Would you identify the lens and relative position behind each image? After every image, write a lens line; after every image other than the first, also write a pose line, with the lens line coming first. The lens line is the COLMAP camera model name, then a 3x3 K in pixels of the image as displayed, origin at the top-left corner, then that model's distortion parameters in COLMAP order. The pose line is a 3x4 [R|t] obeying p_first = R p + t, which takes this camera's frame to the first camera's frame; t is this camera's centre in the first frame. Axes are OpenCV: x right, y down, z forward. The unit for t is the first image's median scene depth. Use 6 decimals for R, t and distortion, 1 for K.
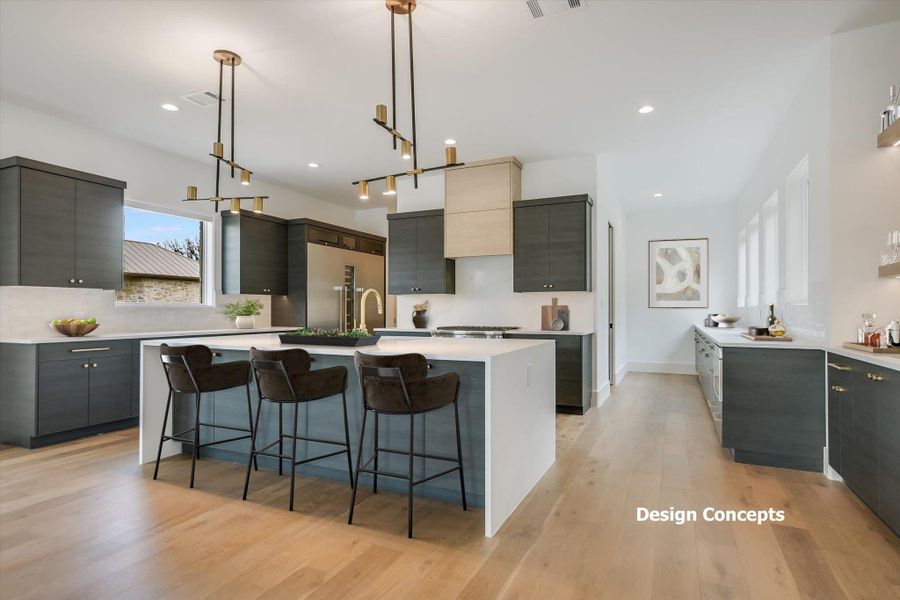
lens RADIAL K [[484.3, 0, 446.6], [0, 484.3, 306.1], [0, 0, 1]] dist [0.012544, 0.003952]
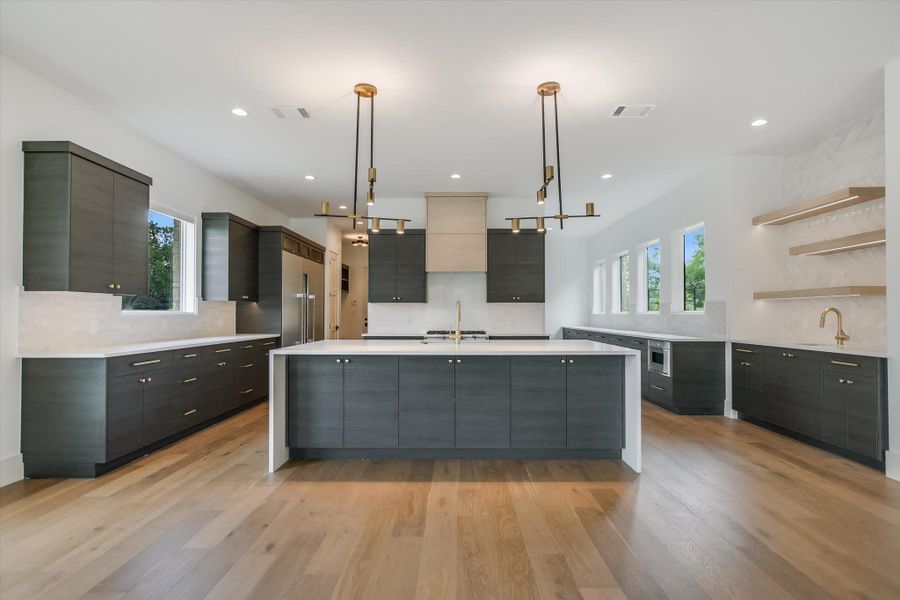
lens RADIAL K [[453.3, 0, 454.0], [0, 453.3, 307.3], [0, 0, 1]] dist [-0.000414, -0.000289]
pose [[0.905626, 0.007330, 0.424014, -0.427160], [-0.004038, 0.999954, -0.008661, -0.006439], [-0.424058, 0.006132, 0.905614, -0.006110]]
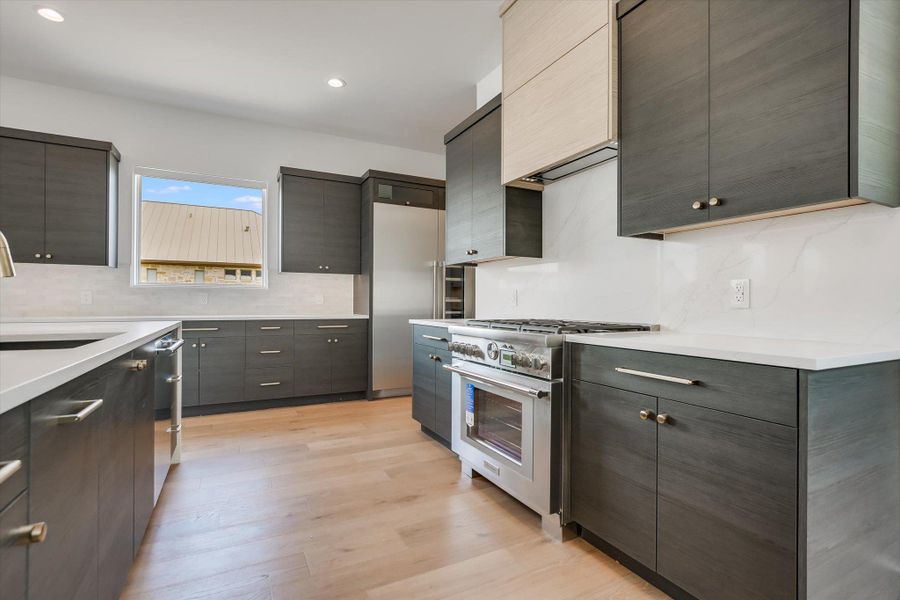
lens RADIAL K [[419.3, 0, 452.0], [0, 419.3, 297.9], [0, 0, 1]] dist [0.004405, -0.001252]
pose [[0.796612, -0.002304, -0.604487, 0.236545], [0.000629, 0.999995, -0.002982, 0.022080], [0.604491, 0.001996, 0.796609, 0.653773]]
